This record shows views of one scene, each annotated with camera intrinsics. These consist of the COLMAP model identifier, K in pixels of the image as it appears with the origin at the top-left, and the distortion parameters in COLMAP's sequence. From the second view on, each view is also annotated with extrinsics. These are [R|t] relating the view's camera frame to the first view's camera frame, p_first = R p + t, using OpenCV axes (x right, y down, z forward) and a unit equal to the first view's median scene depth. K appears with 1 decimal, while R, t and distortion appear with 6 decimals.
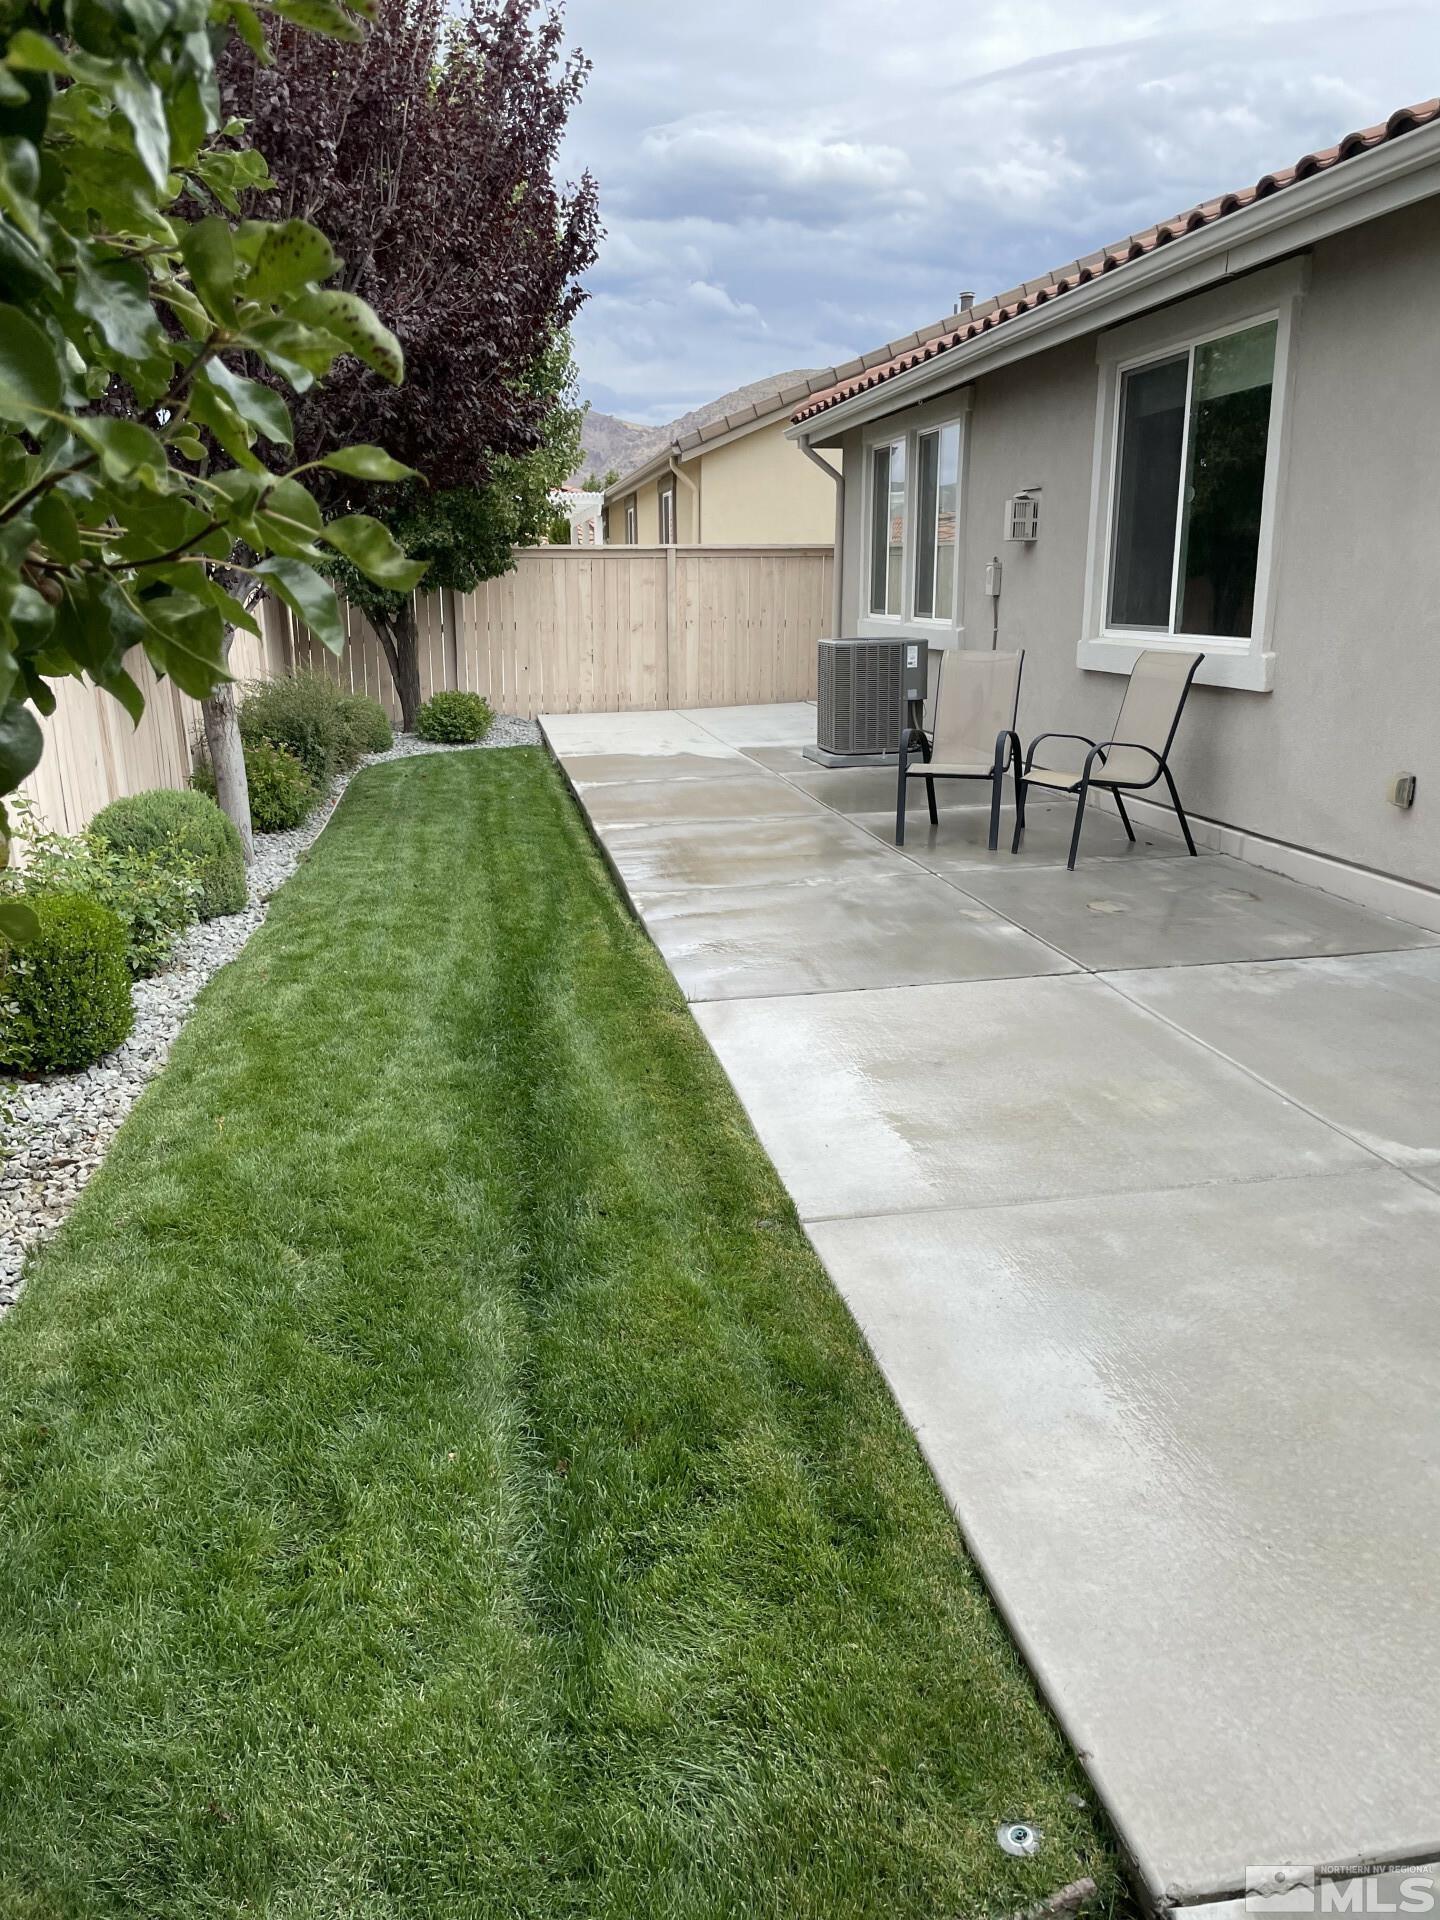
lens RADIAL K [[1452.6, 0, 701.0], [0, 1452.6, 961.1], [0, 0, 1]] dist [0.093139, -0.130600]
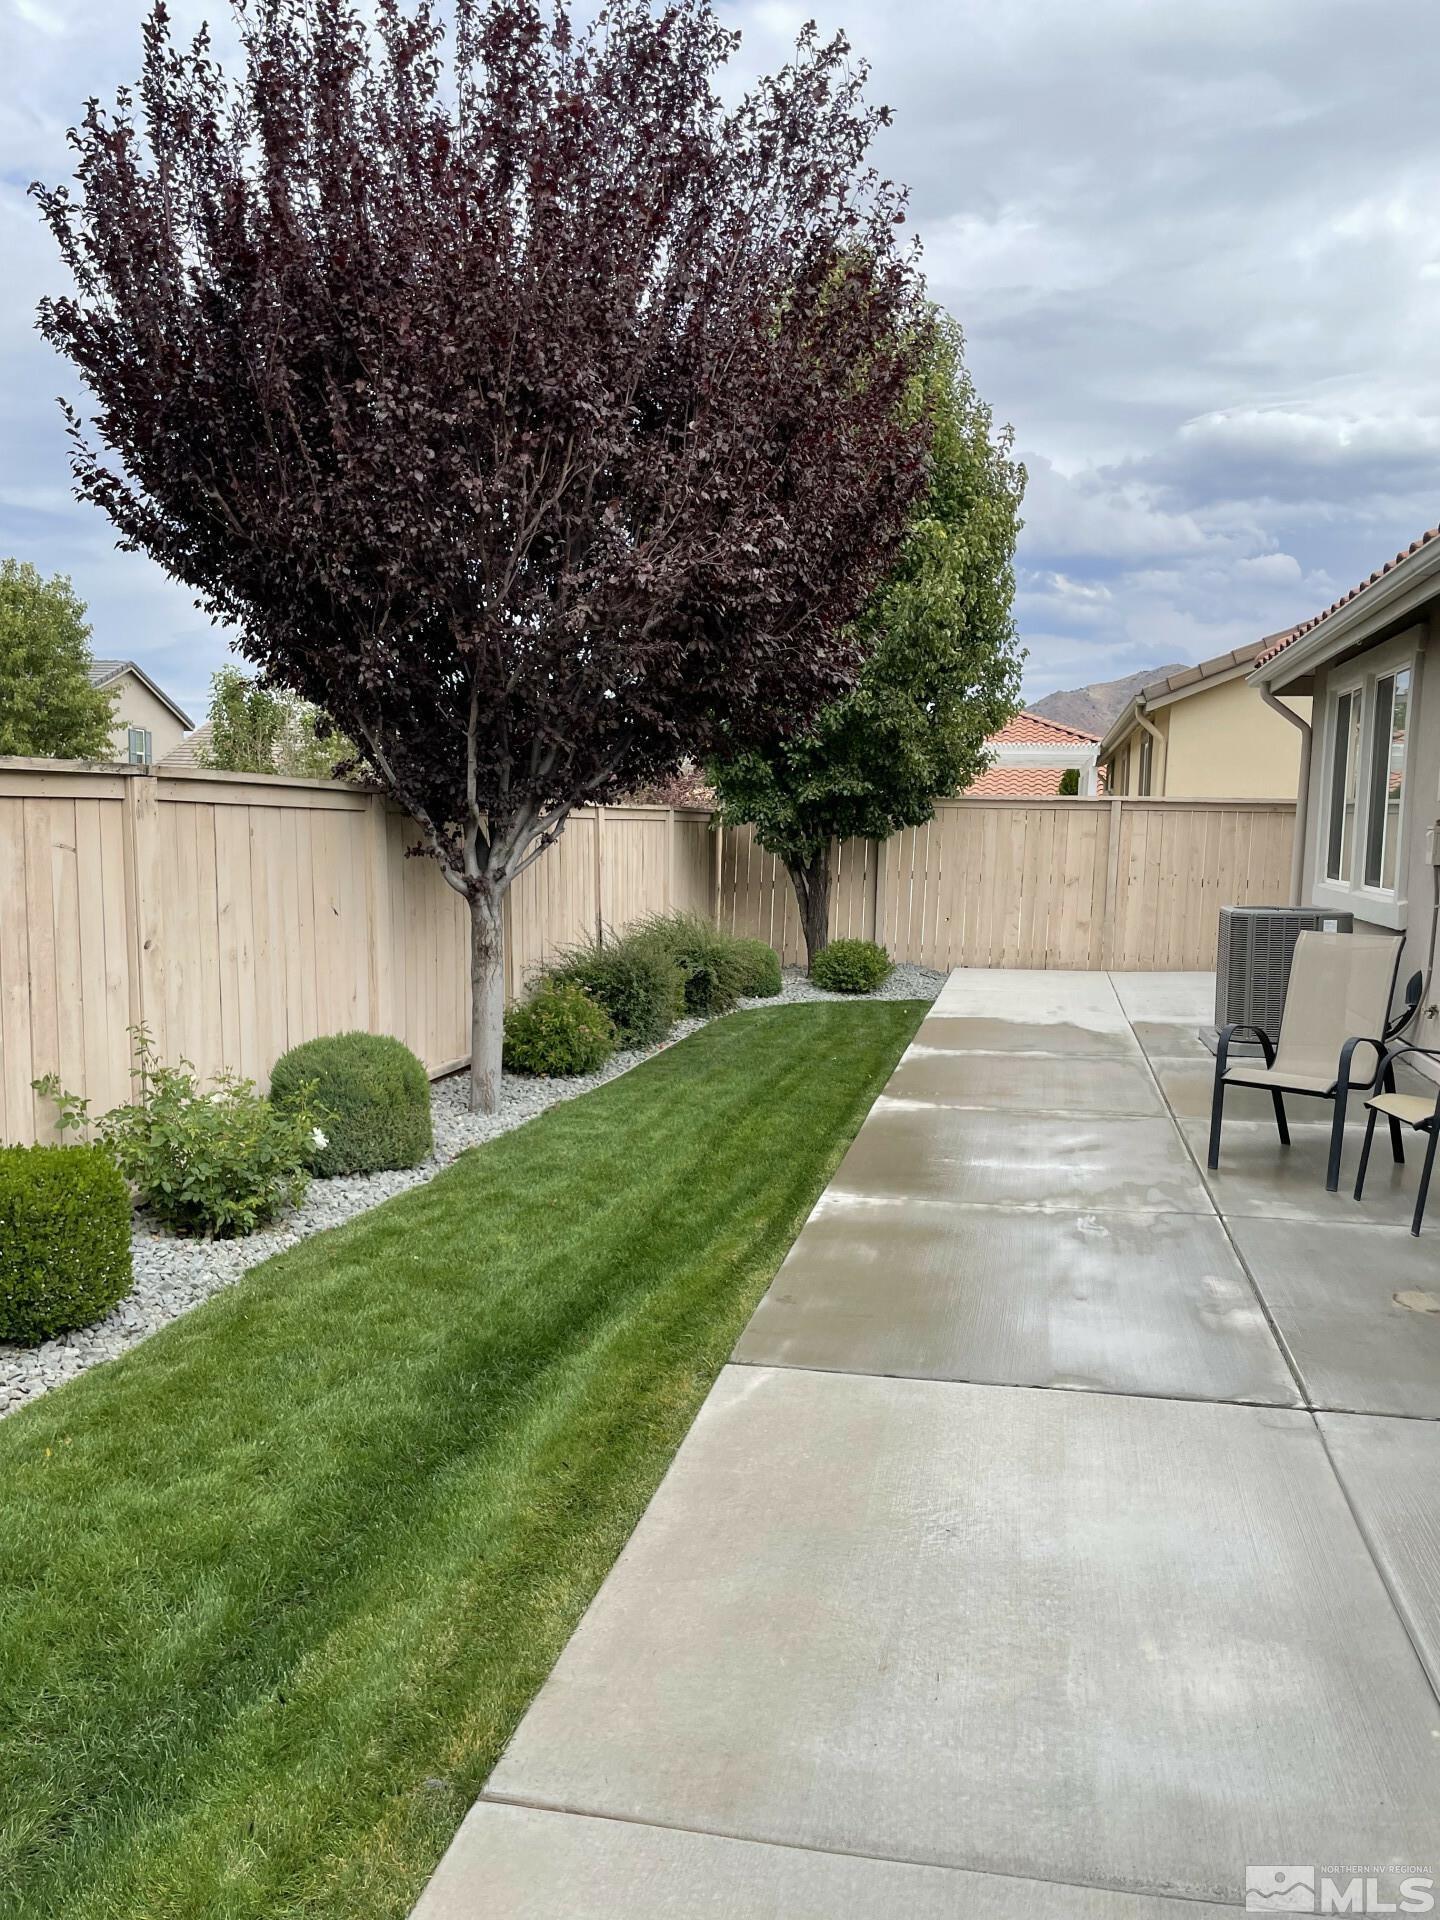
lens RADIAL K [[1452.6, 0, 722.2], [0, 1452.6, 949.2], [0, 0, 1]] dist [0.093139, -0.130600]
pose [[0.931599, 0.058303, -0.358782, 0.210263], [-0.118026, 0.982089, -0.146871, -0.060547], [0.343792, 0.179170, 0.921794, 0.192573]]
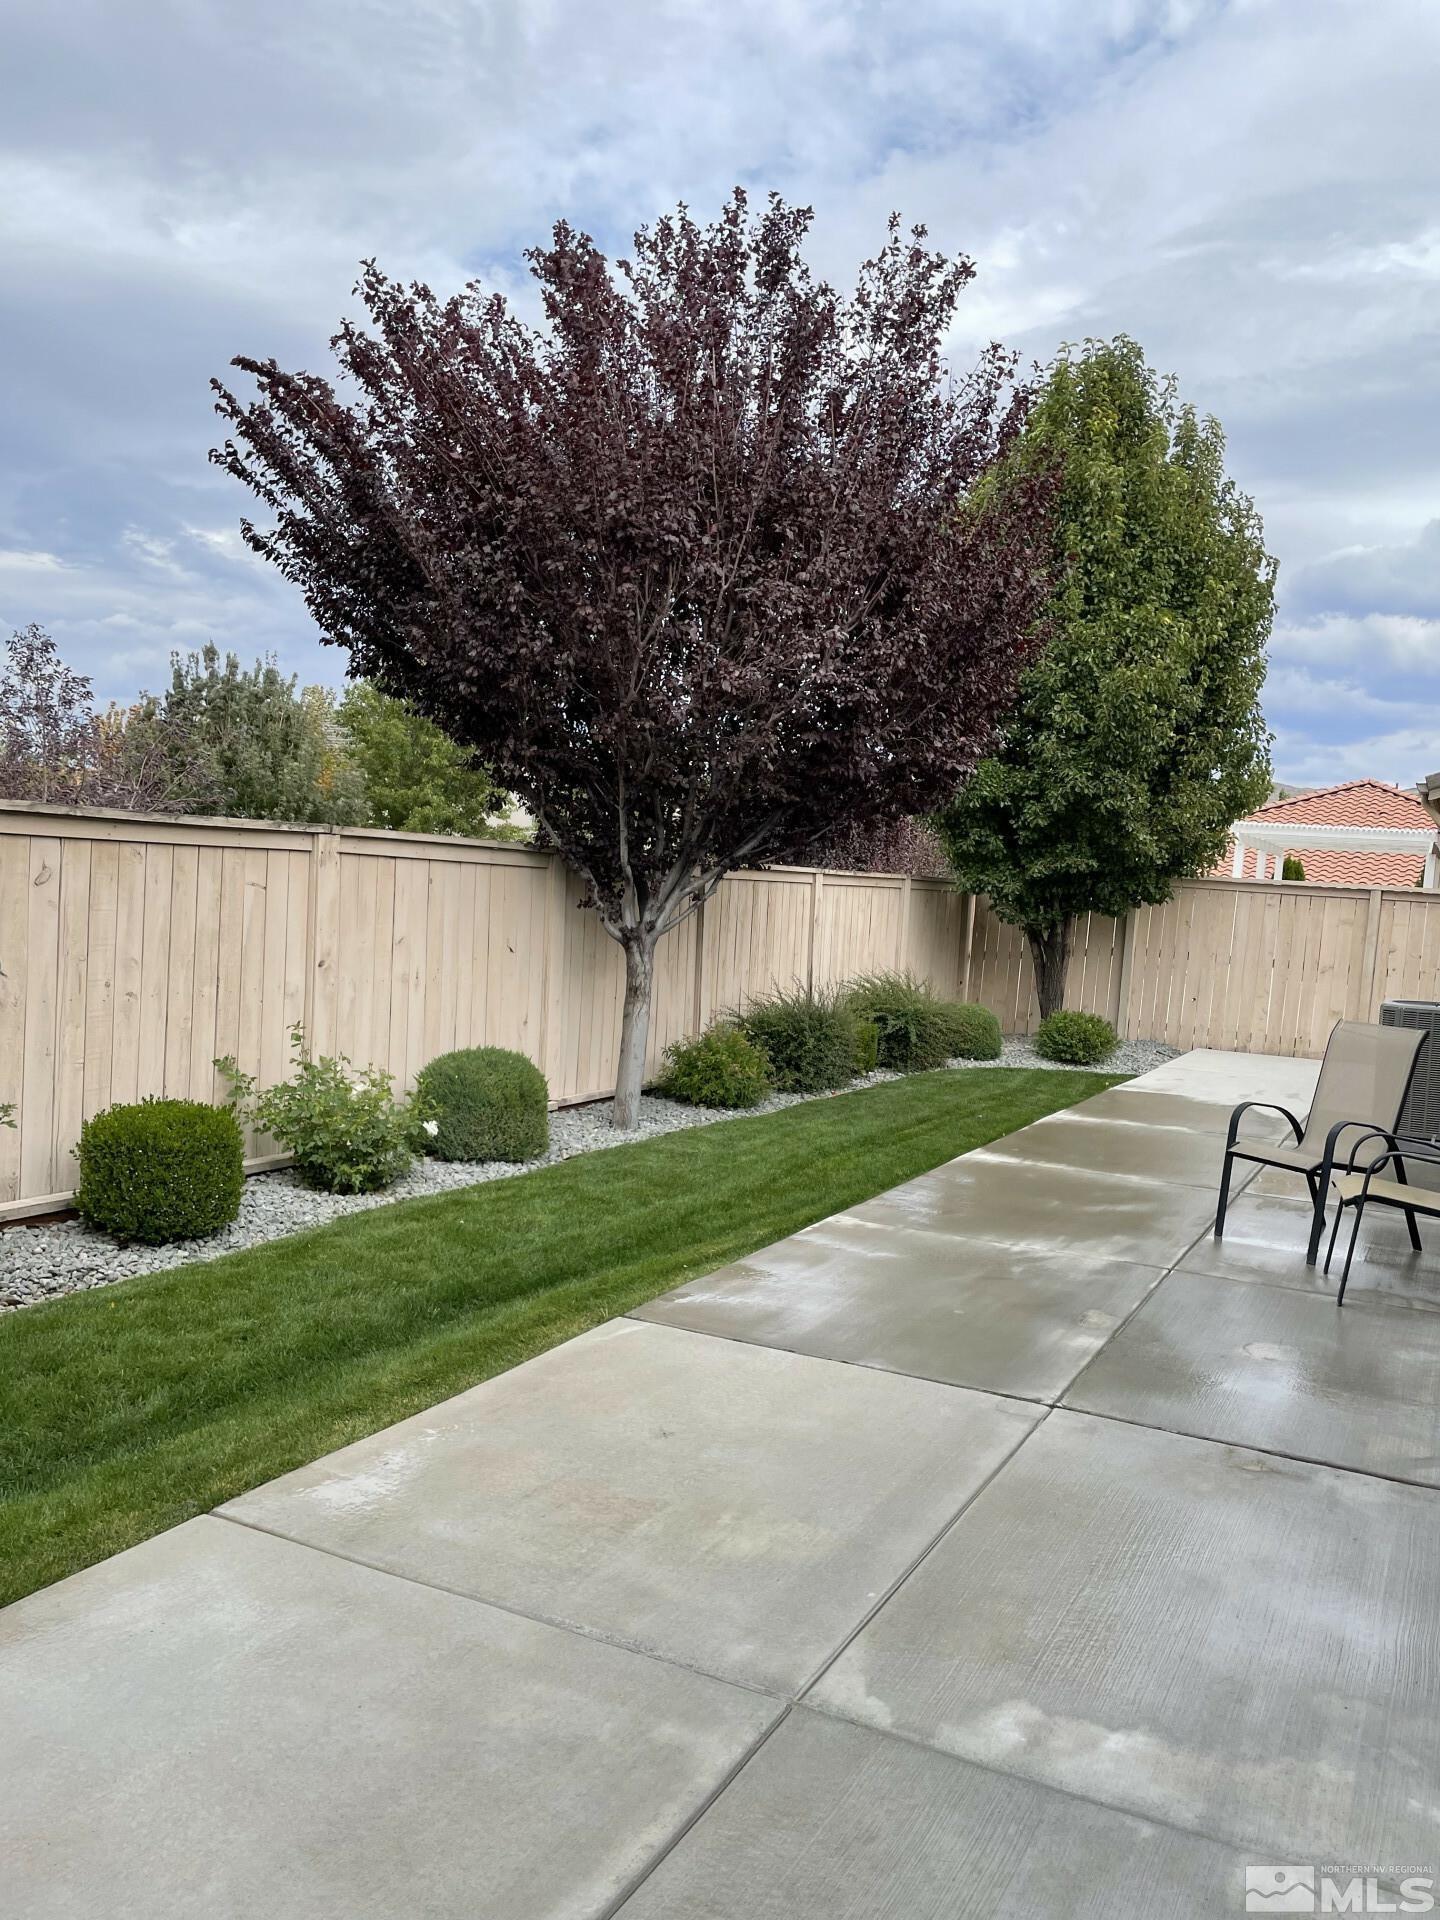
lens RADIAL K [[1452.6, 0, 735.4], [0, 1452.6, 959.1], [0, 0, 1]] dist [0.093139, -0.130600]
pose [[0.801234, 0.096958, -0.590443, 0.500526], [-0.218855, 0.965896, -0.138376, -0.069245], [0.556890, 0.240093, 0.795128, 0.164738]]
